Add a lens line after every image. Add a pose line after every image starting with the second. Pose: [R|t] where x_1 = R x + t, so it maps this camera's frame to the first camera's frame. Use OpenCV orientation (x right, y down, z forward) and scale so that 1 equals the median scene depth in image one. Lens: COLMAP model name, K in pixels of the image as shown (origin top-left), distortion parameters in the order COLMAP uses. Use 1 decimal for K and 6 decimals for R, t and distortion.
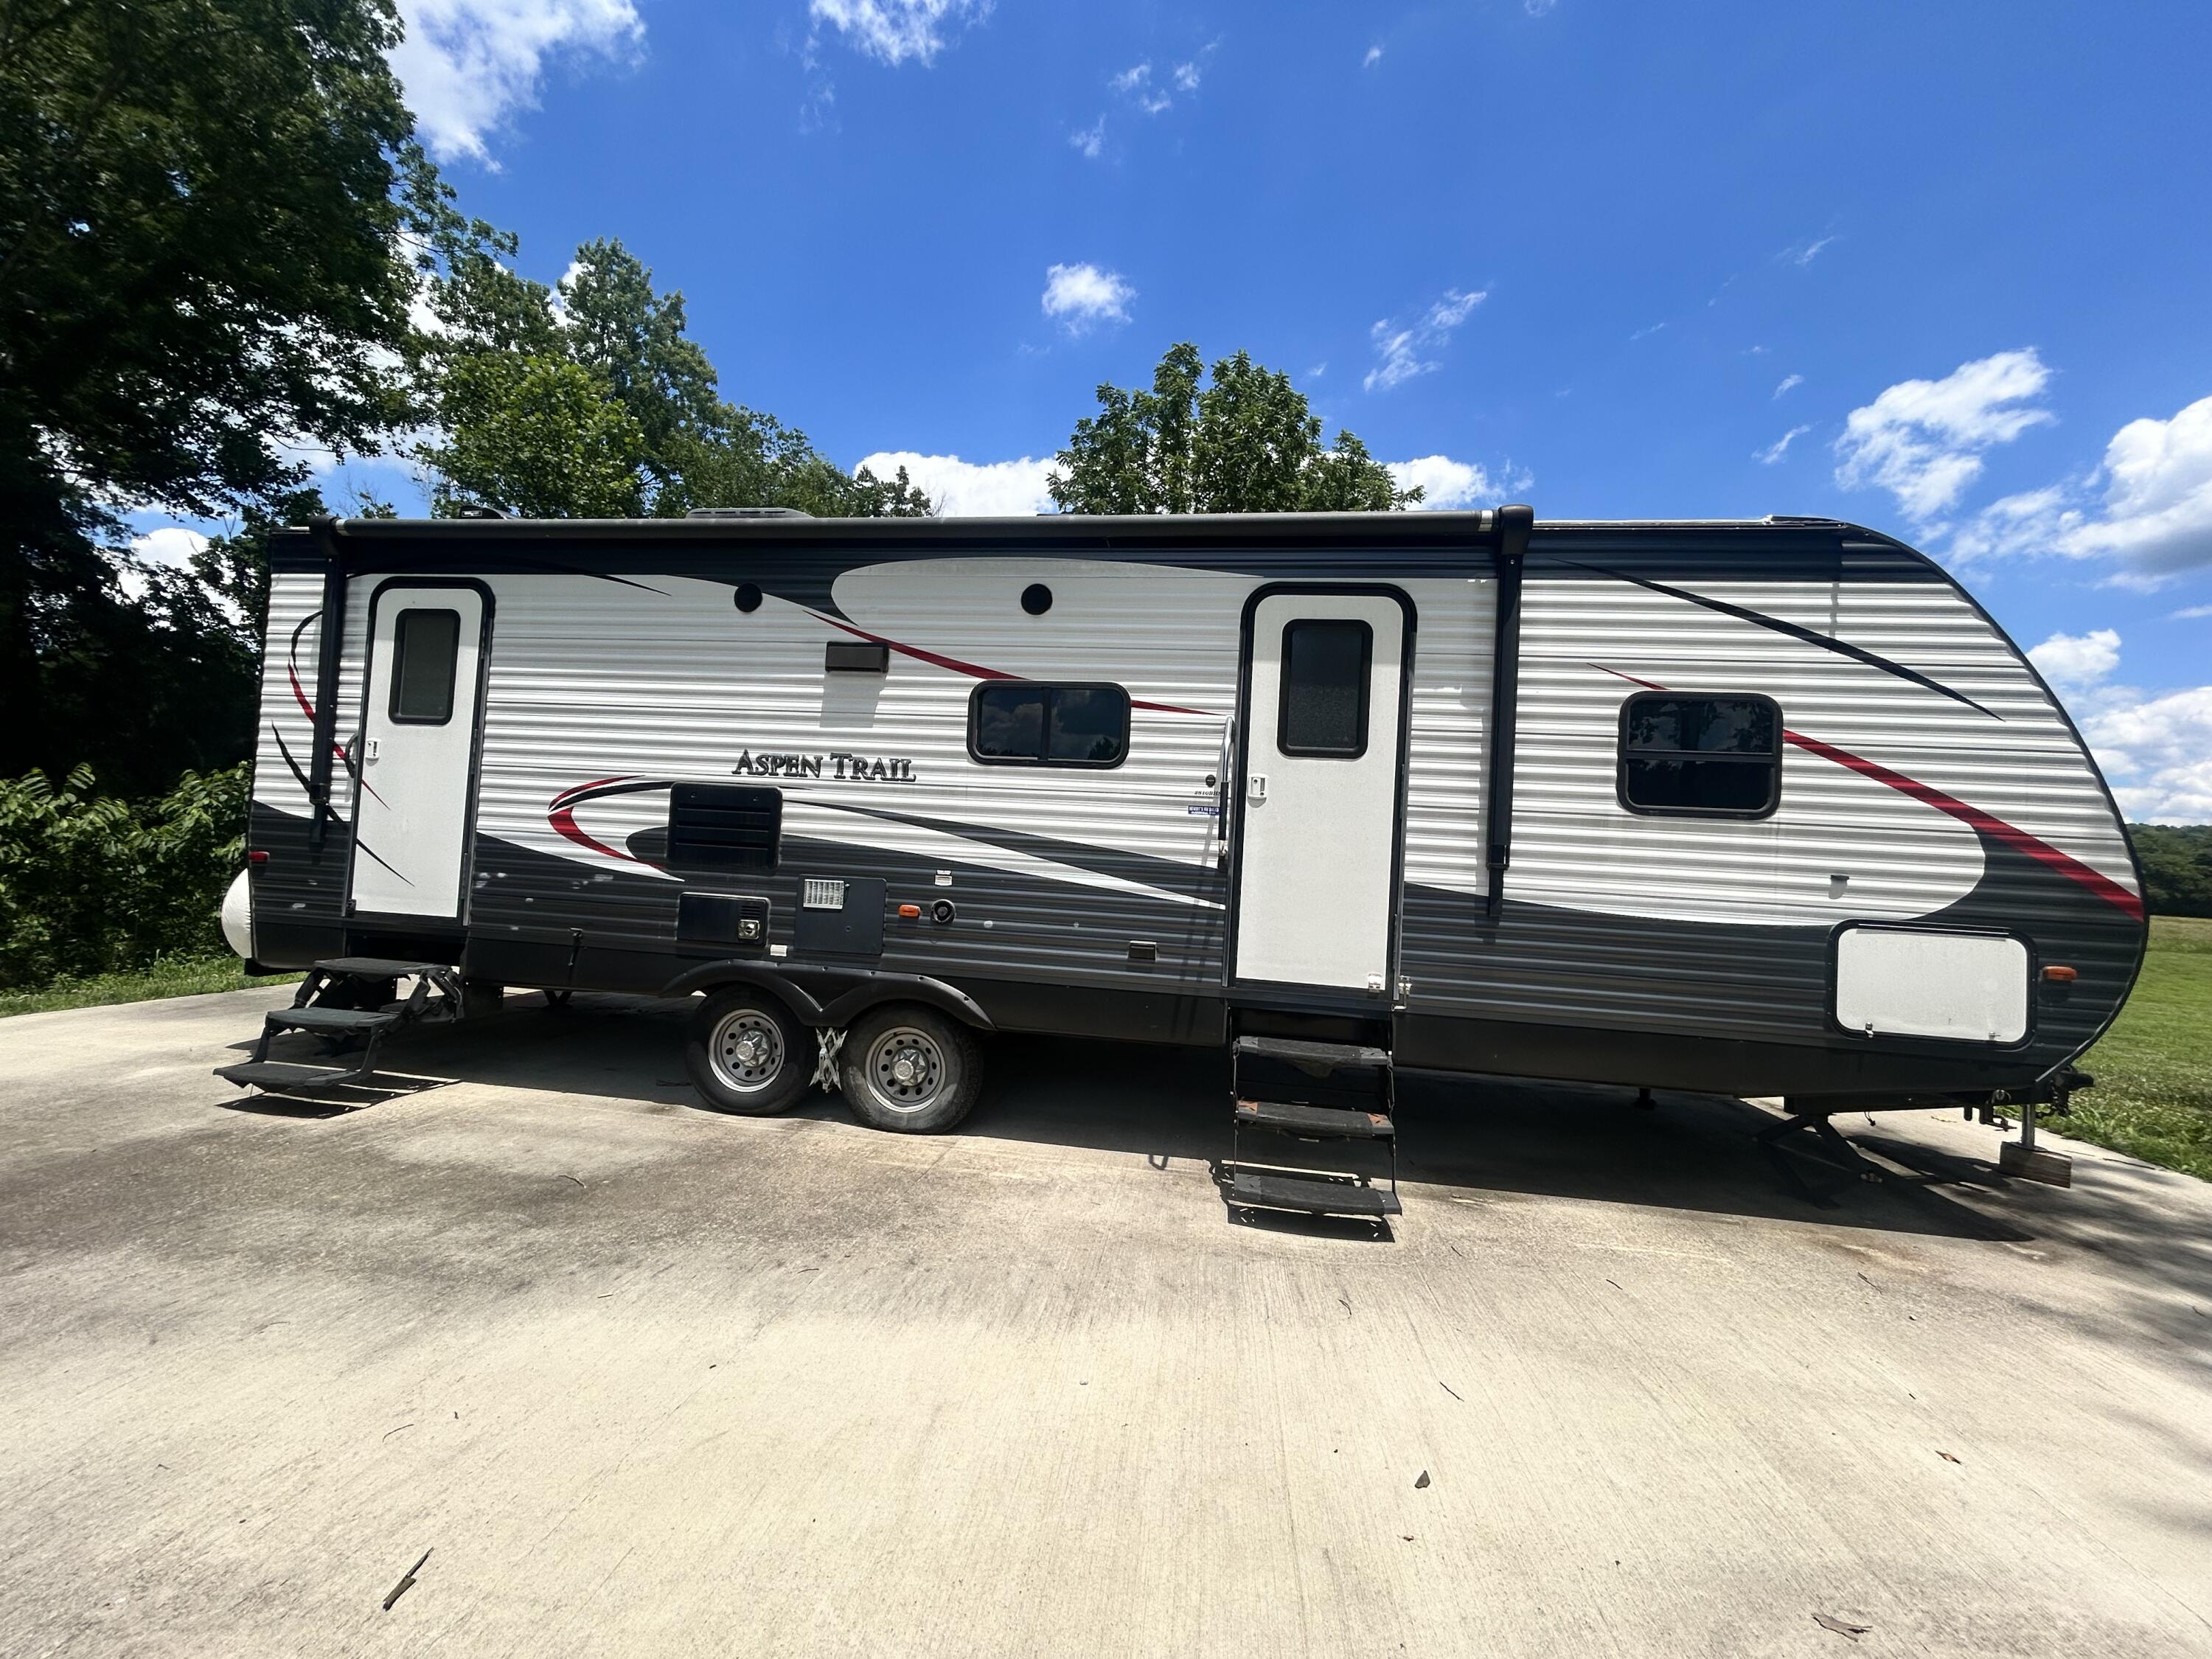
lens RADIAL K [[896.6, 0, 1095.1], [0, 896.6, 825.0], [0, 0, 1]] dist [-0.000853, 0.000544]
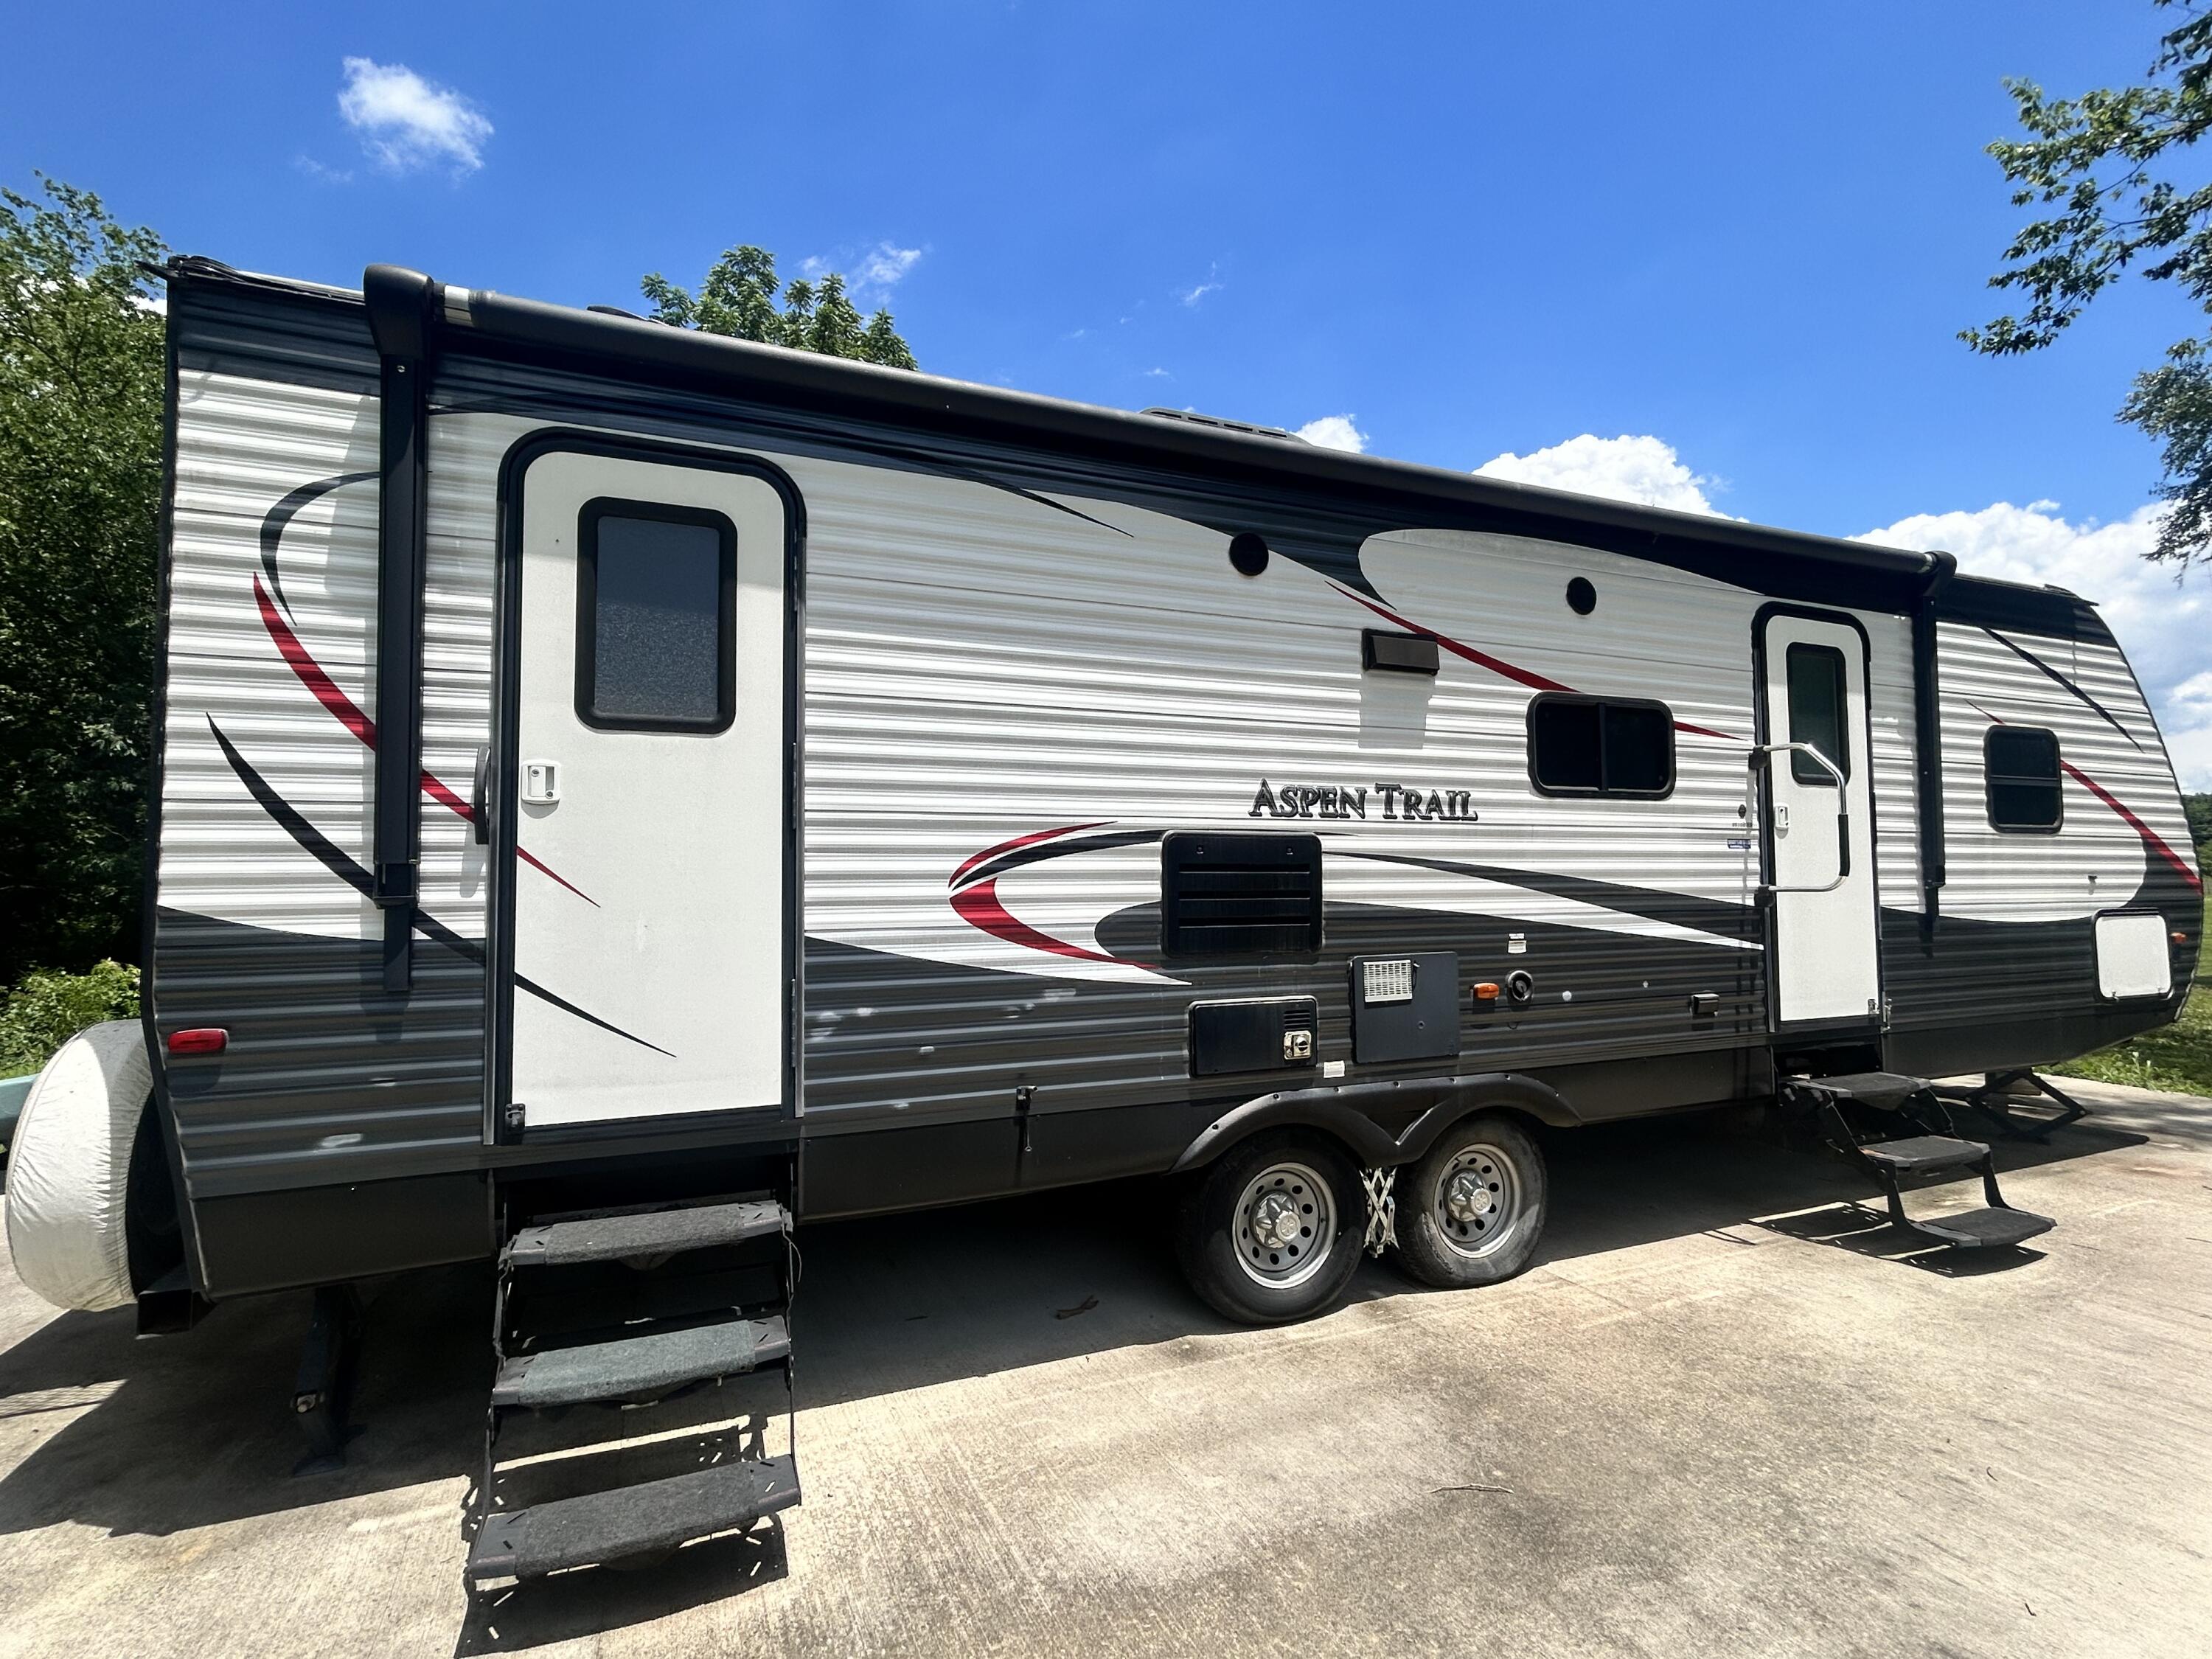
lens RADIAL K [[1025.6, 0, 1096.0], [0, 1025.6, 824.9], [0, 0, 1]] dist [-0.003912, 0.001901]
pose [[0.852368, -0.032180, 0.521951, -0.944458], [0.037013, 0.999314, 0.001168, -0.058266], [-0.521631, 0.018324, 0.852975, 0.429319]]
